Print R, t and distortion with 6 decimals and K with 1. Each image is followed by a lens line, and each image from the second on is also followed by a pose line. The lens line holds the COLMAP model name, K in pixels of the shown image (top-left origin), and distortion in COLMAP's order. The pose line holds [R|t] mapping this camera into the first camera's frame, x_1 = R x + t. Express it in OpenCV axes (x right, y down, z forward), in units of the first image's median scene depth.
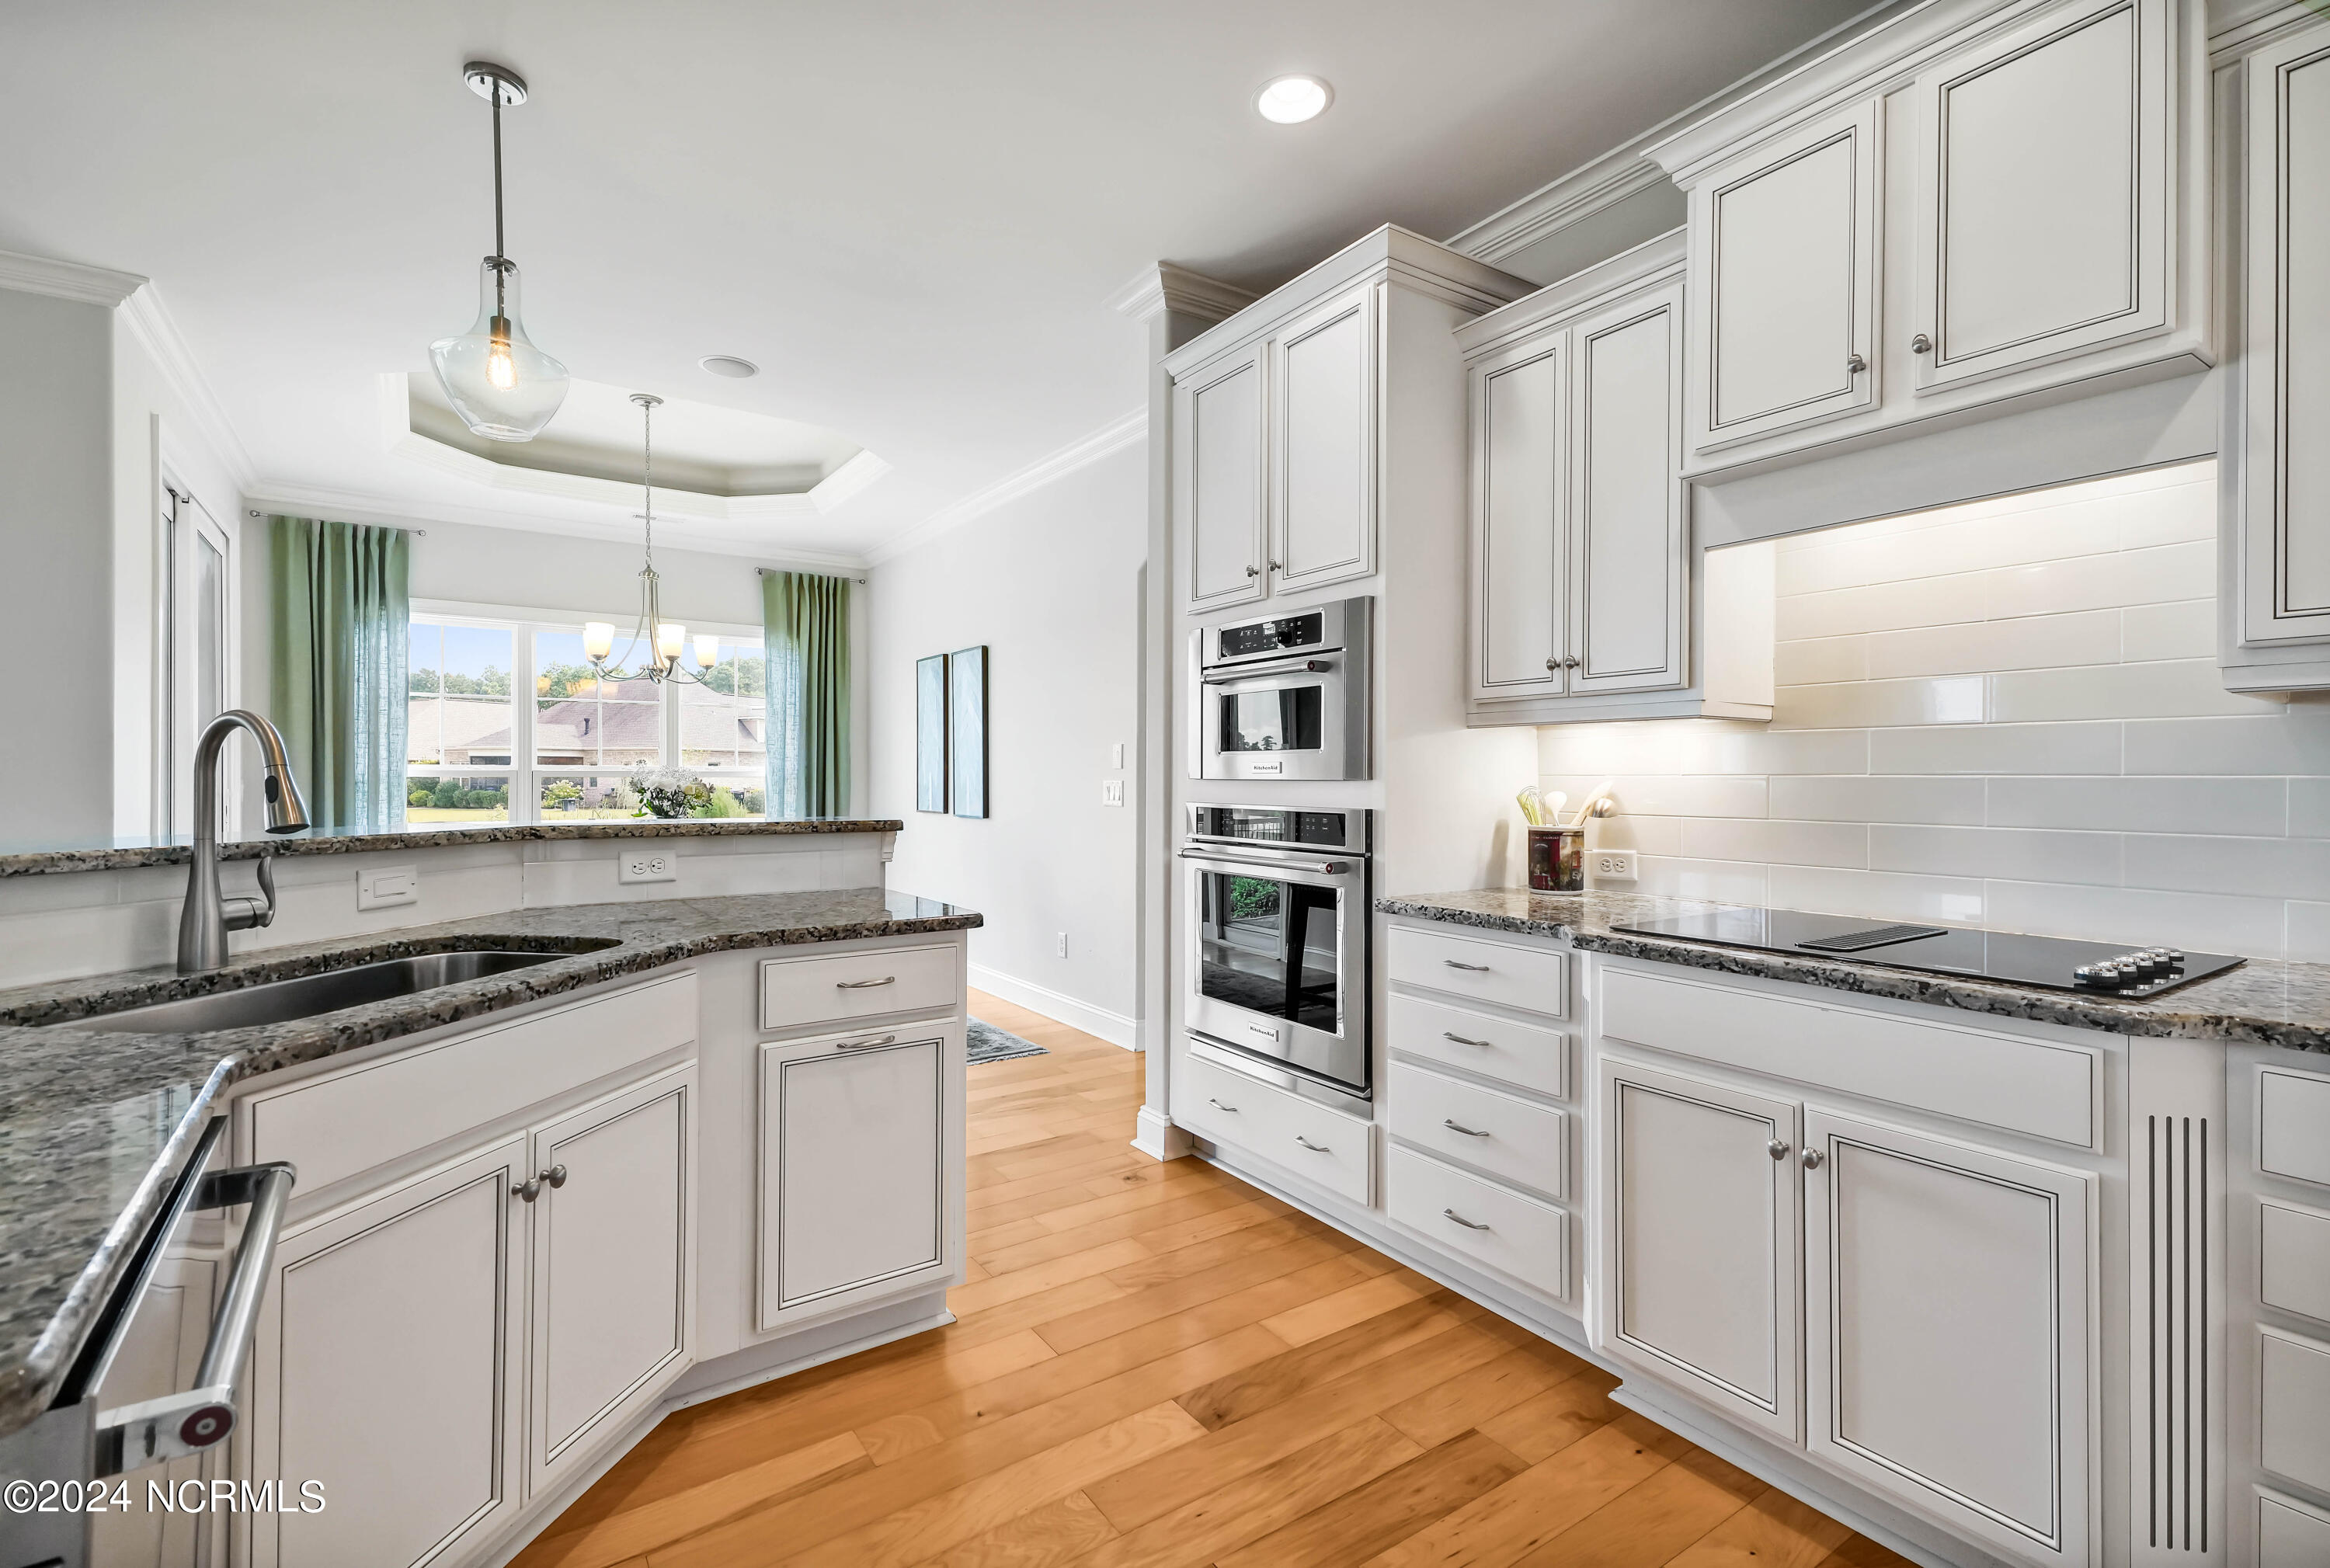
lens RADIAL K [[1016.8, 0, 1165.0], [0, 1016.8, 784.0], [0, 0, 1]] dist [0.000867, 0.000020]
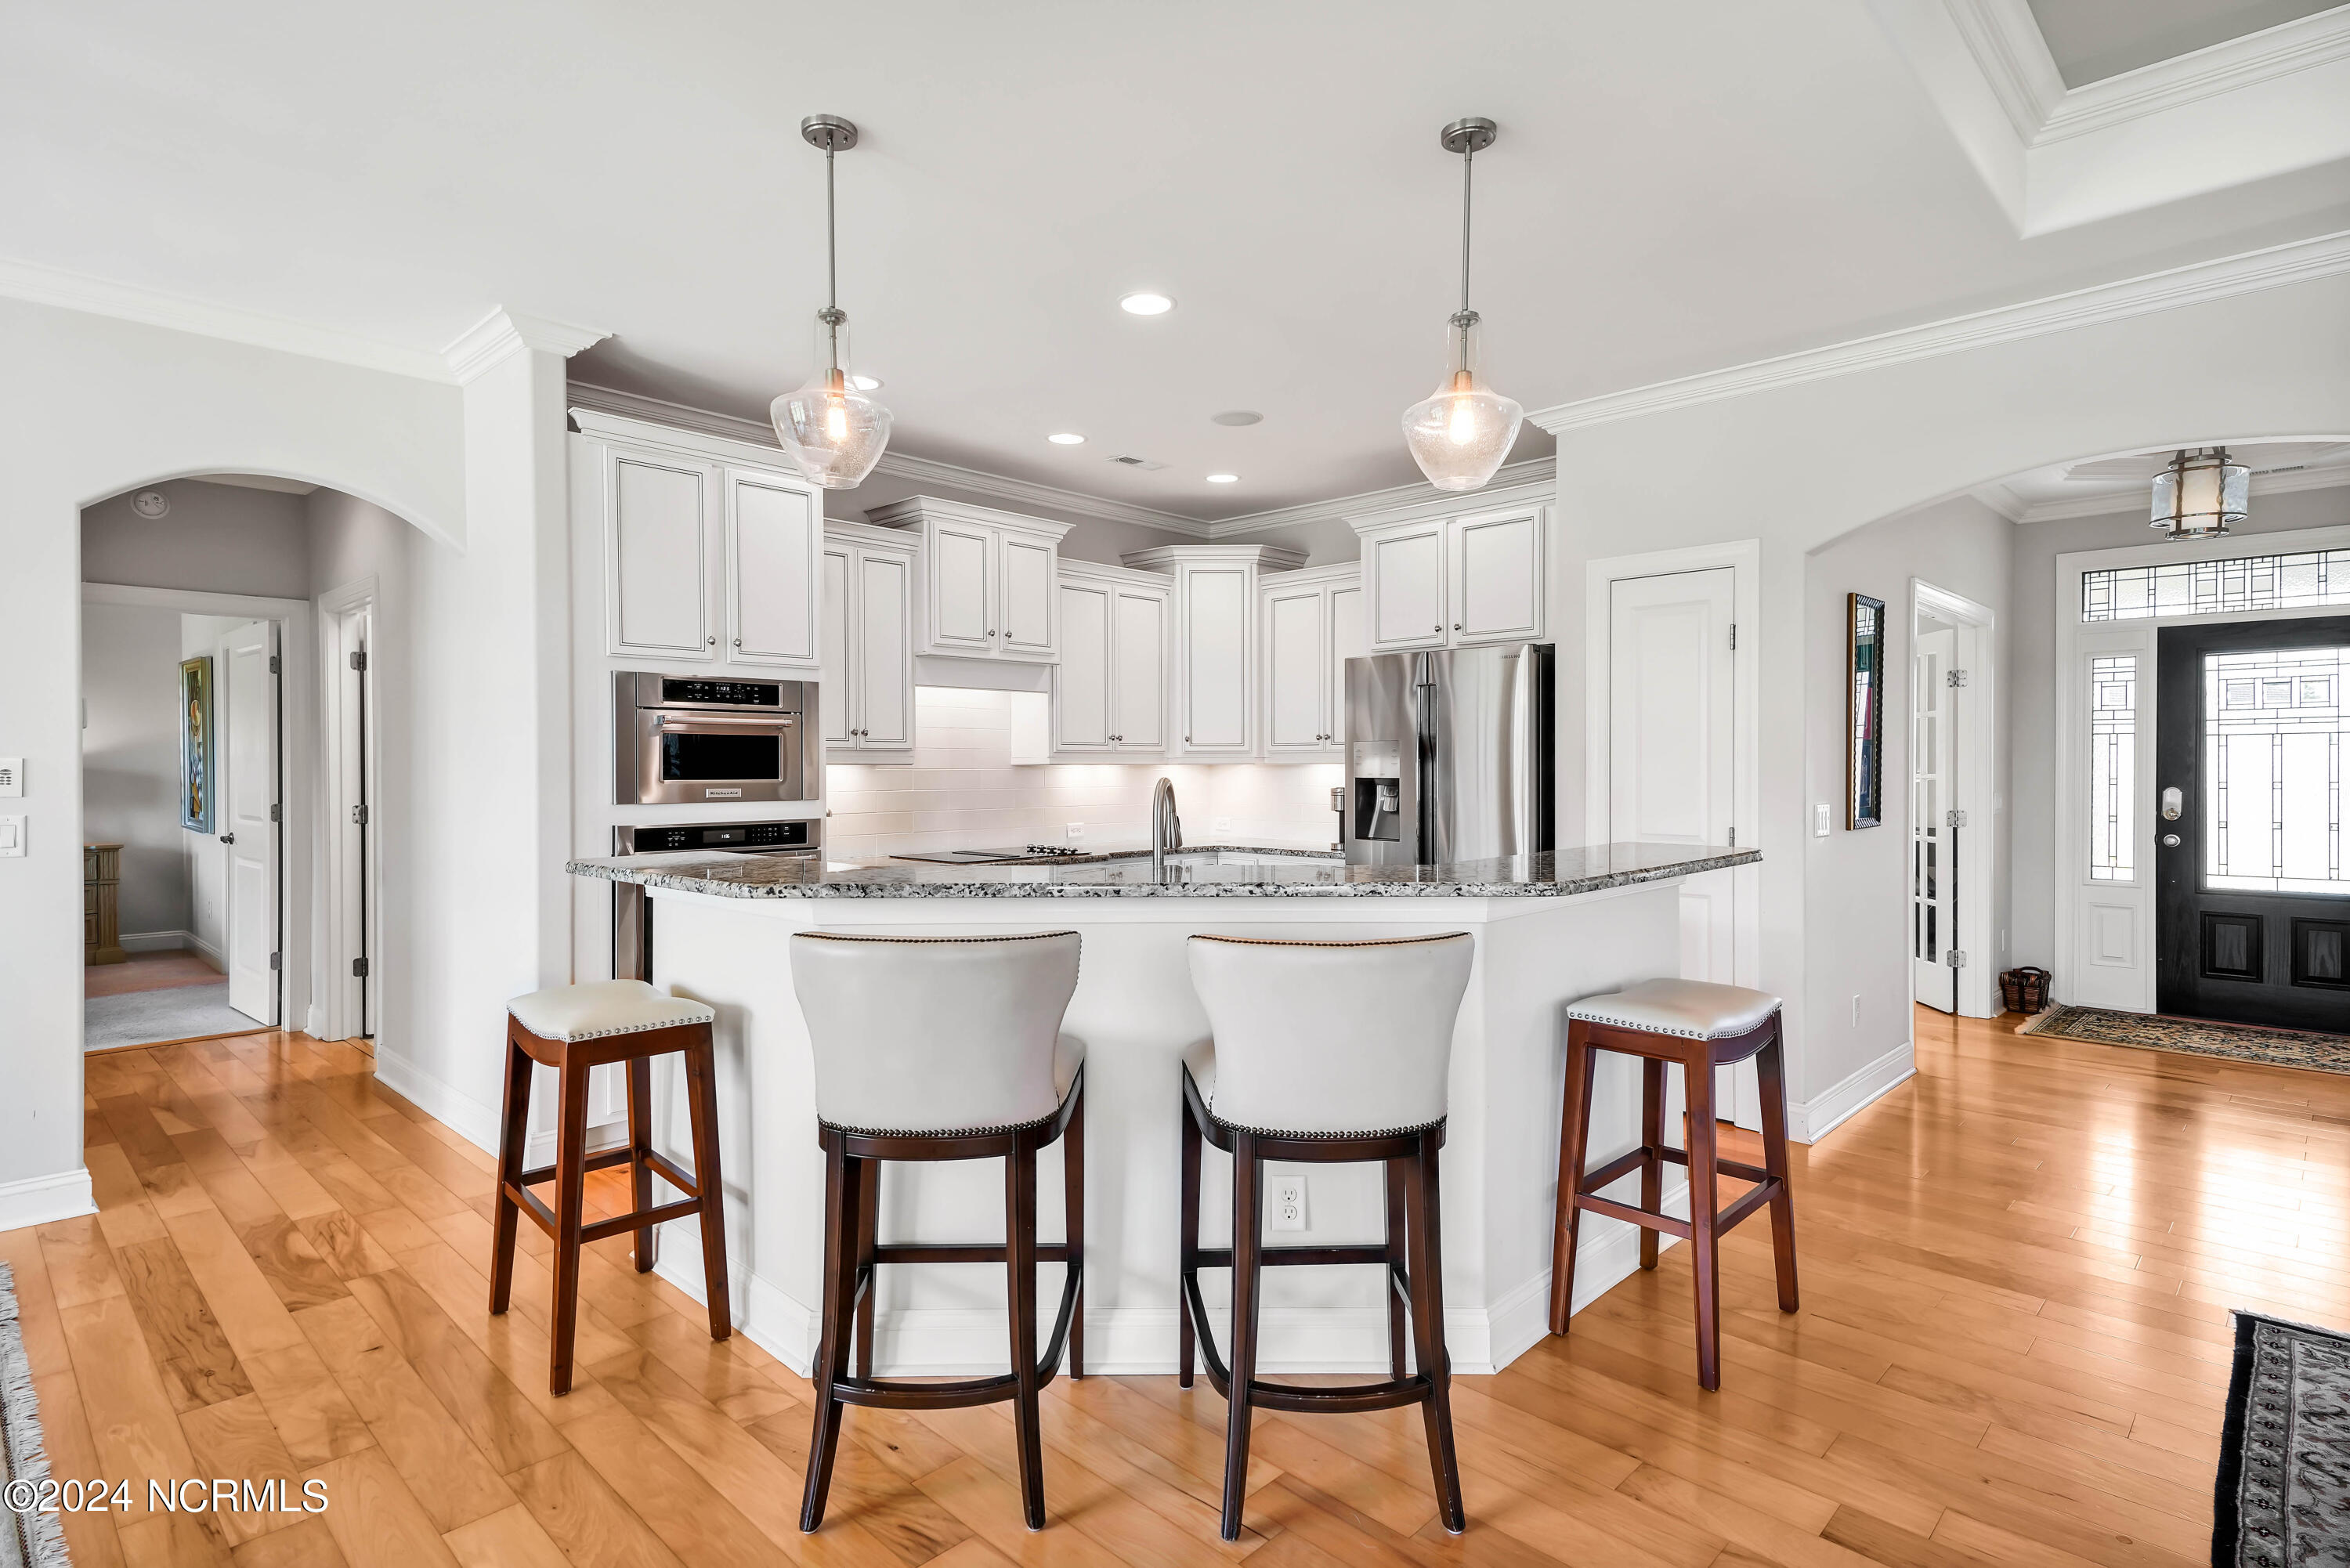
lens RADIAL K [[1203.6, 0, 1180.6], [0, 1203.6, 783.6], [0, 0, 1]] dist [0.001045, 0.000031]
pose [[-0.212417, -0.015031, 0.977064, -1.656959], [0.011922, 0.999767, 0.017972, -0.052358], [-0.977106, 0.015466, -0.212188, 0.807245]]
